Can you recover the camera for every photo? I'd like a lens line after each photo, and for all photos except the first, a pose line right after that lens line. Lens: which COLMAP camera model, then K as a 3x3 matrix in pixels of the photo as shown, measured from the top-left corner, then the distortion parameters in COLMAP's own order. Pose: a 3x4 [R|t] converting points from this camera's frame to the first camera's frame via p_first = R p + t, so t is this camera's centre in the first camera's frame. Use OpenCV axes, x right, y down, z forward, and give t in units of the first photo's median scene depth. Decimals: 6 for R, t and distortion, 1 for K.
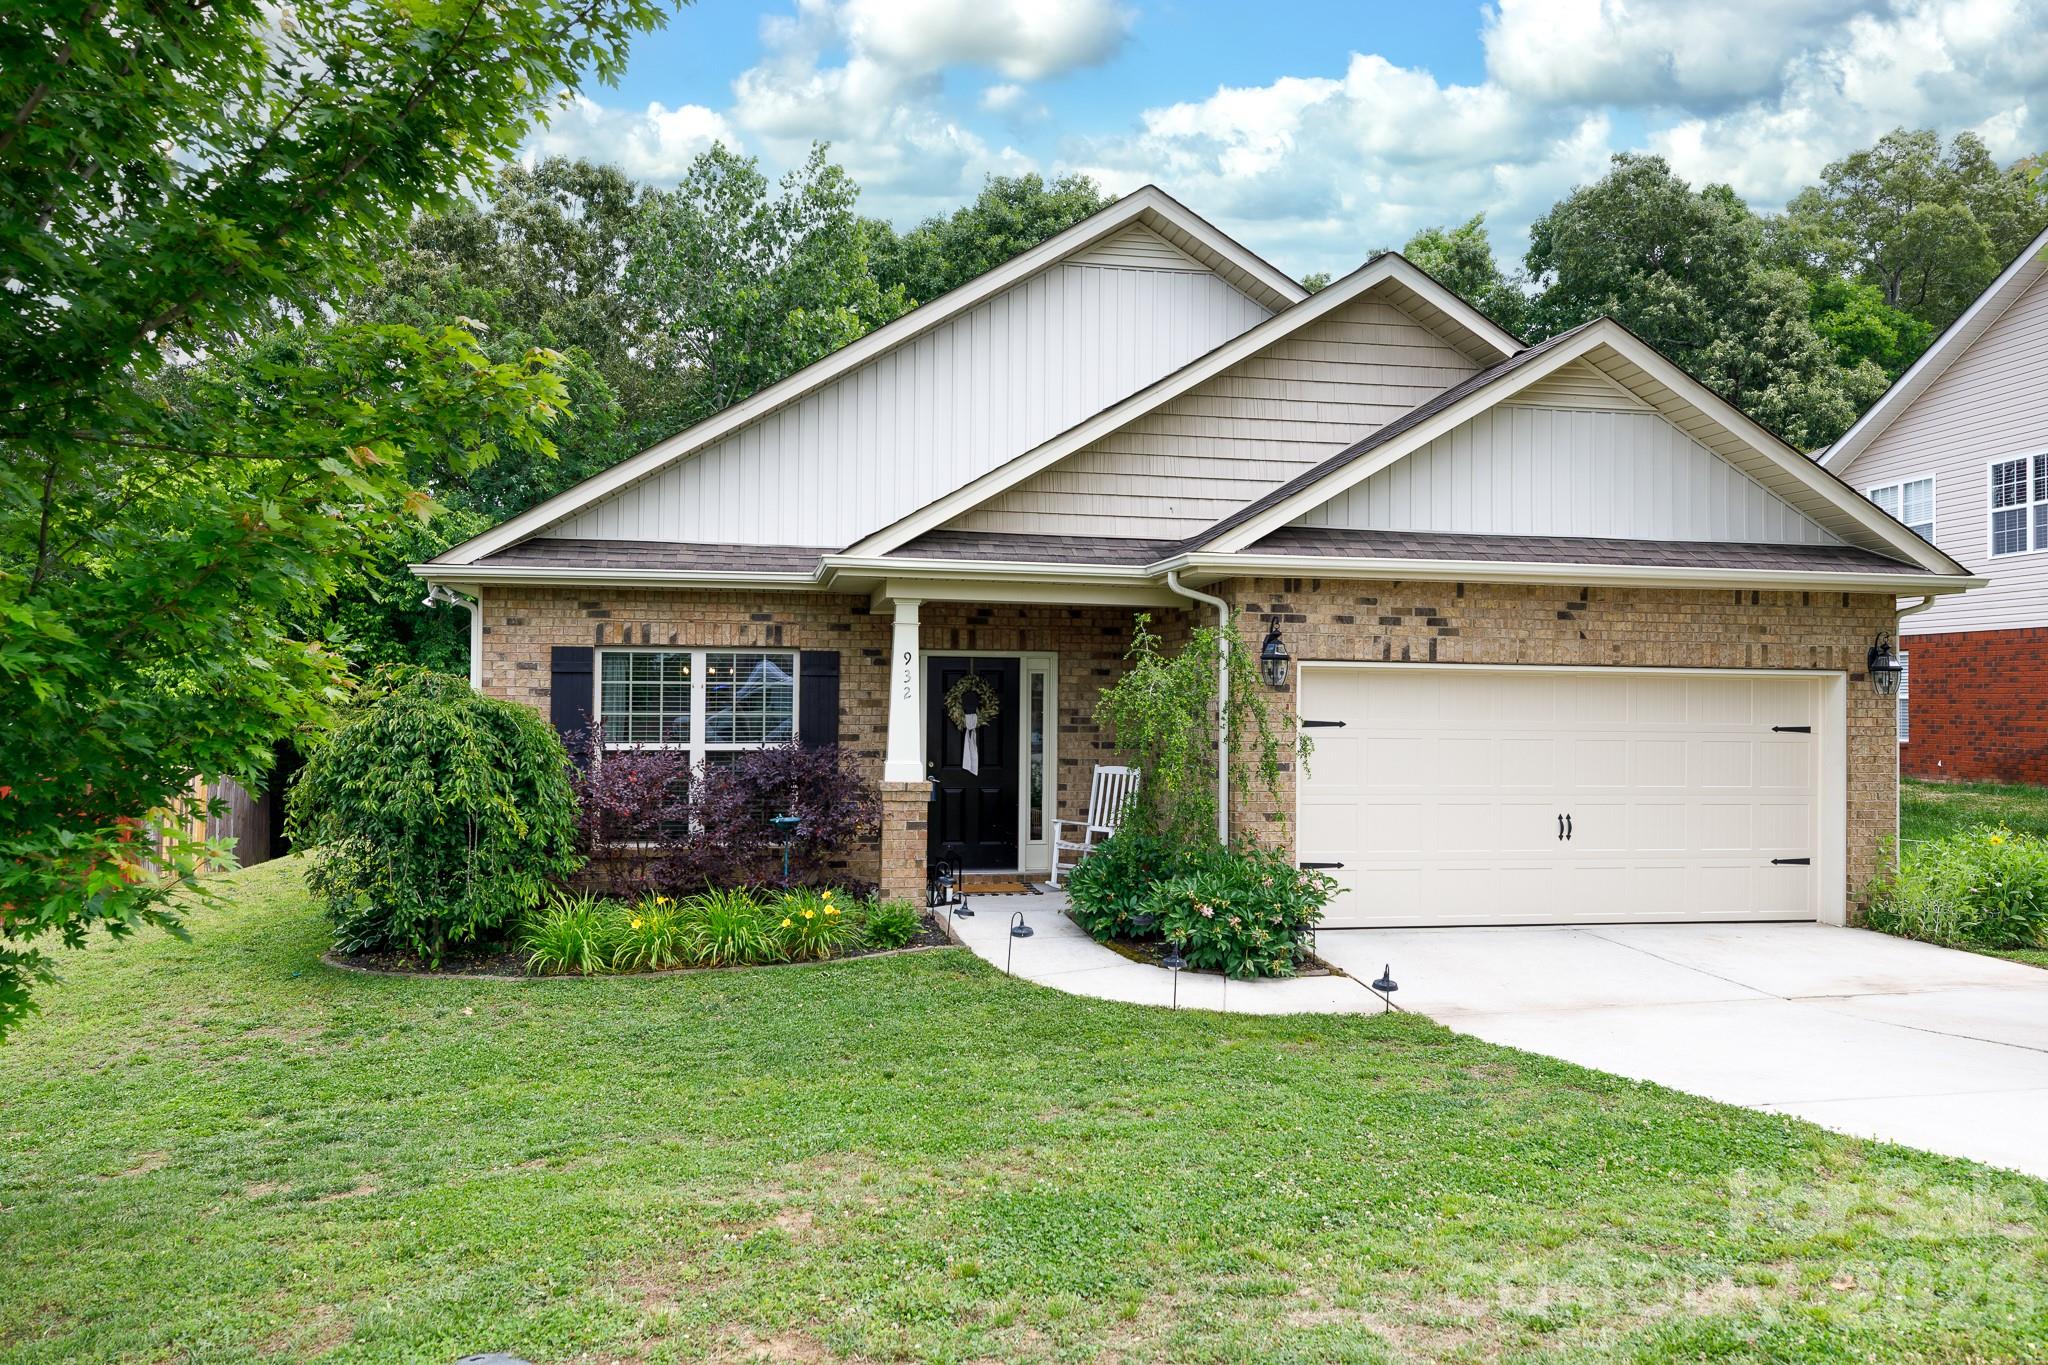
lens RADIAL K [[1435.4, 0, 1013.1], [0, 1435.4, 680.1], [0, 0, 1]] dist [0.004788, 0.003016]
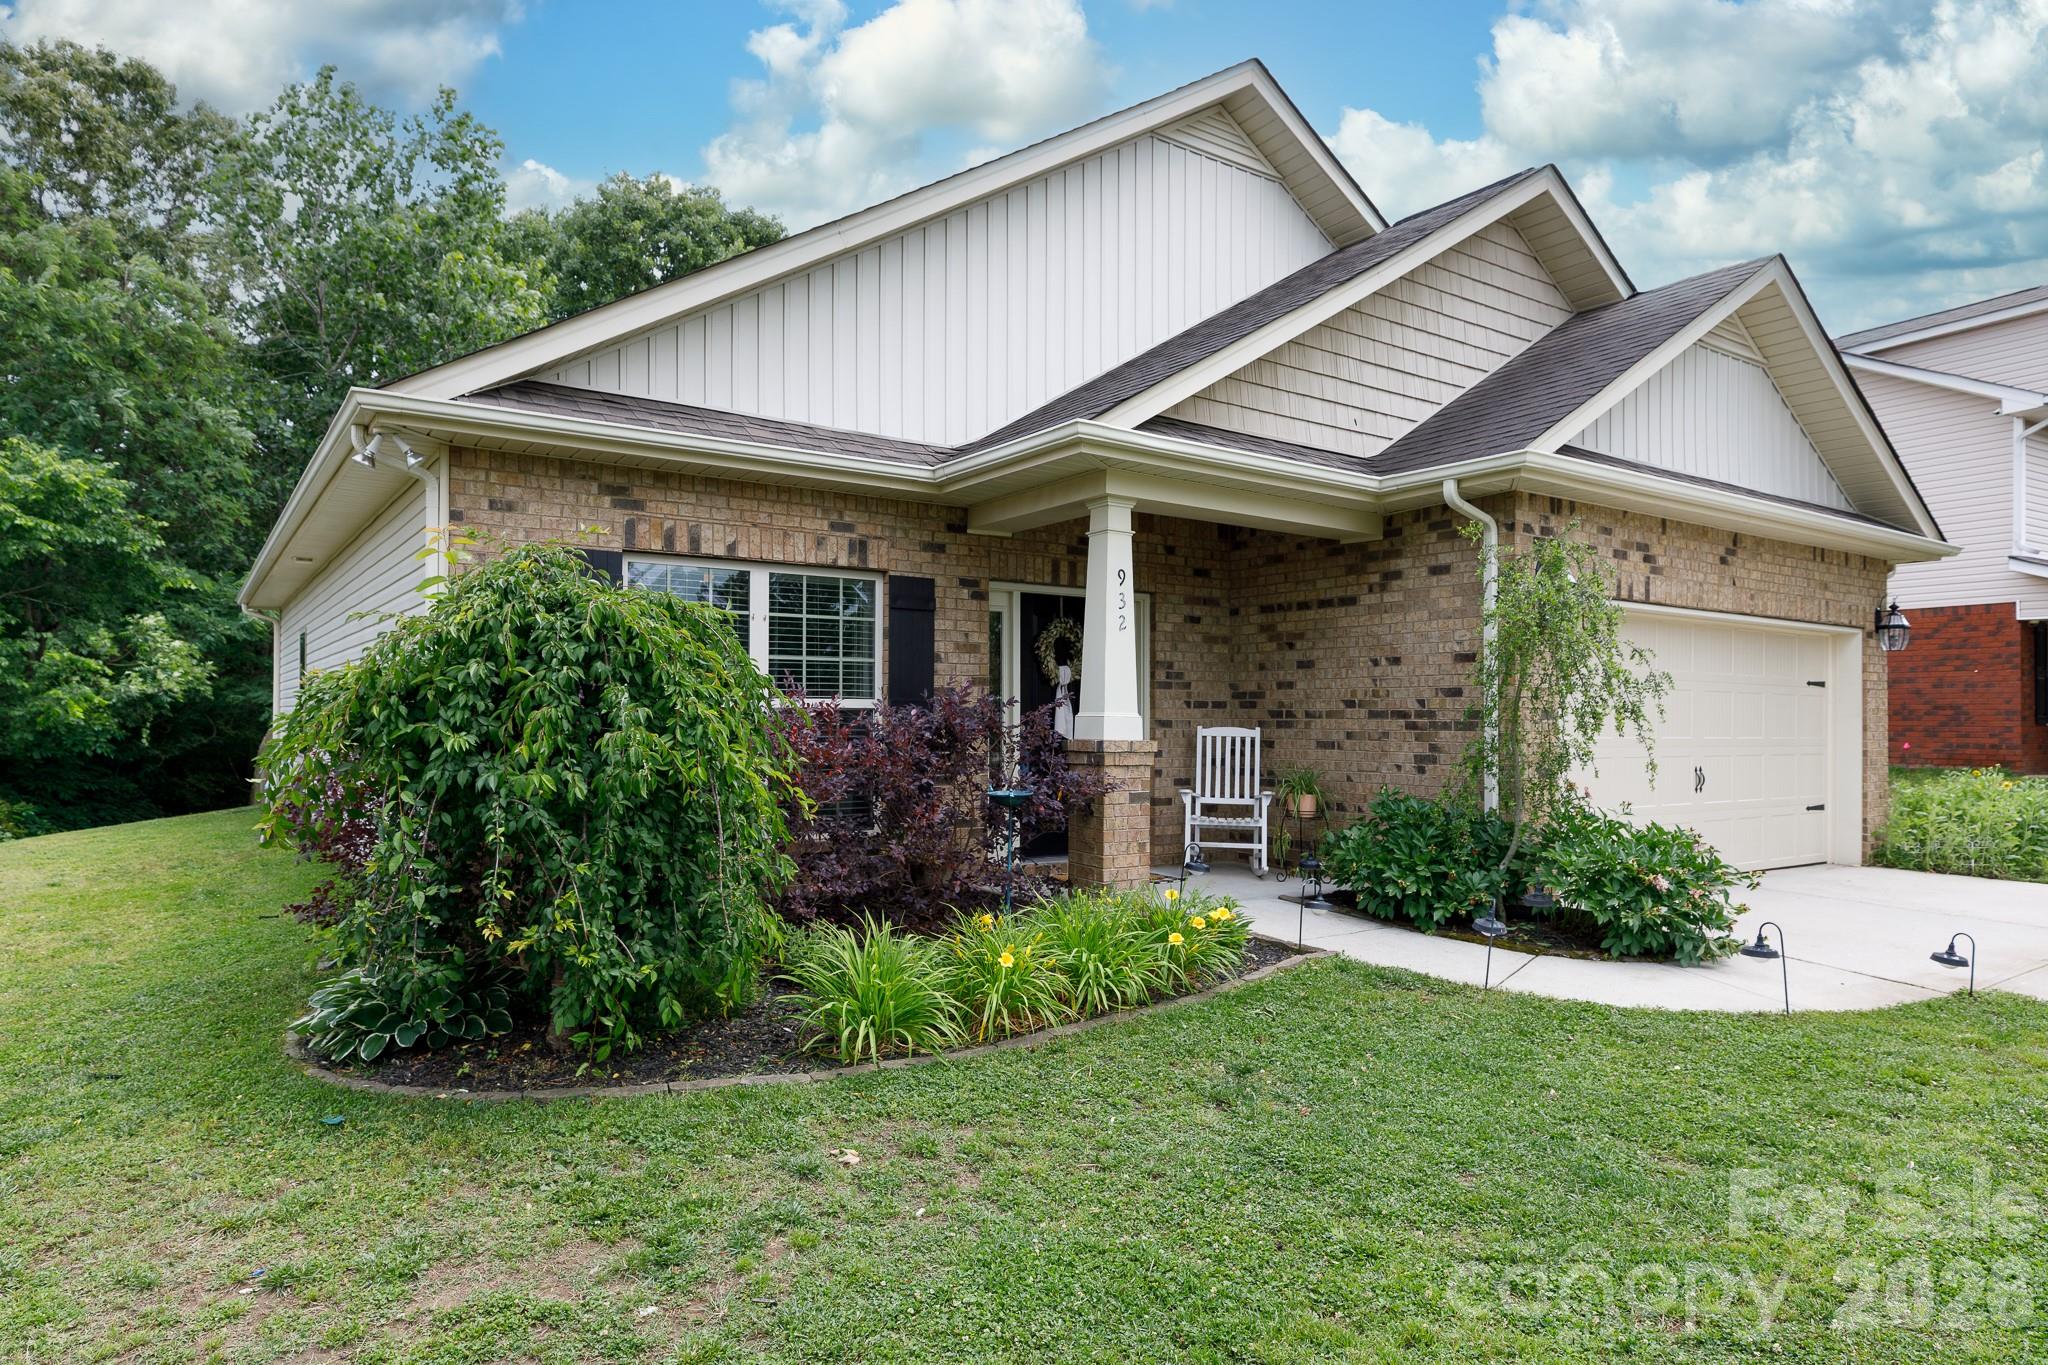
lens RADIAL K [[1190.8, 0, 994.3], [0, 1190.8, 711.6], [0, 0, 1]] dist [0.009074, 0.000272]
pose [[0.914342, -0.001721, 0.404940, -0.354928], [-0.001902, 0.999962, 0.008544, 0.045987], [-0.404939, -0.008583, 0.914303, 0.413435]]
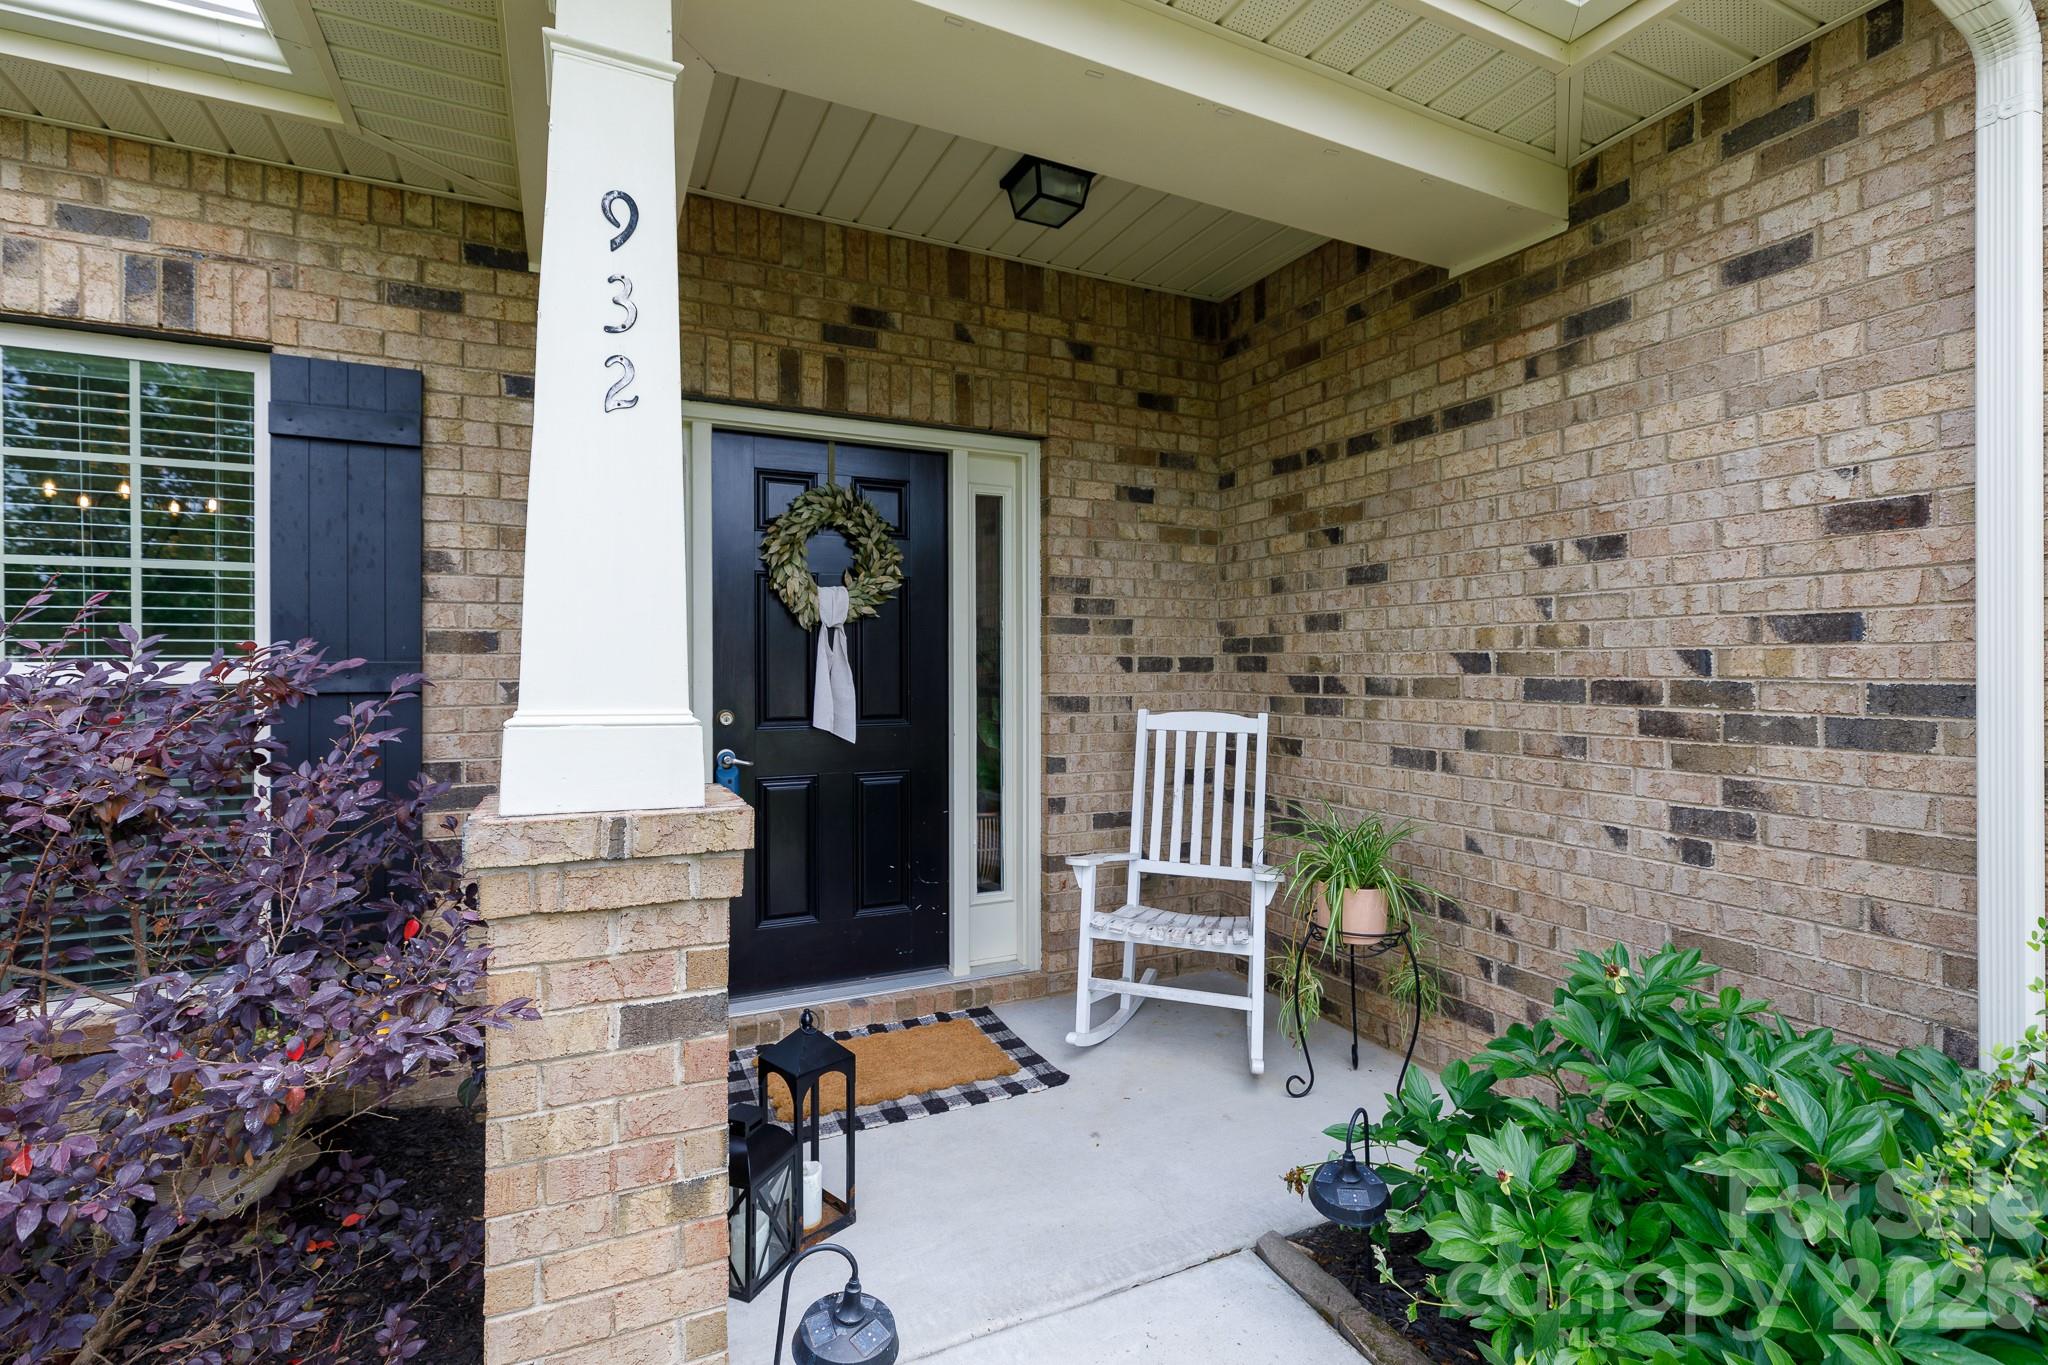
lens RADIAL K [[925.2, 0, 1017.8], [0, 925.2, 671.0], [0, 0, 1]] dist [0.011047, -0.002602]
pose [[0.964859, -0.009875, 0.262582, -0.048976], [0.005531, 0.999835, 0.017276, 0.044489], [-0.262710, -0.015216, 0.964755, 0.777770]]
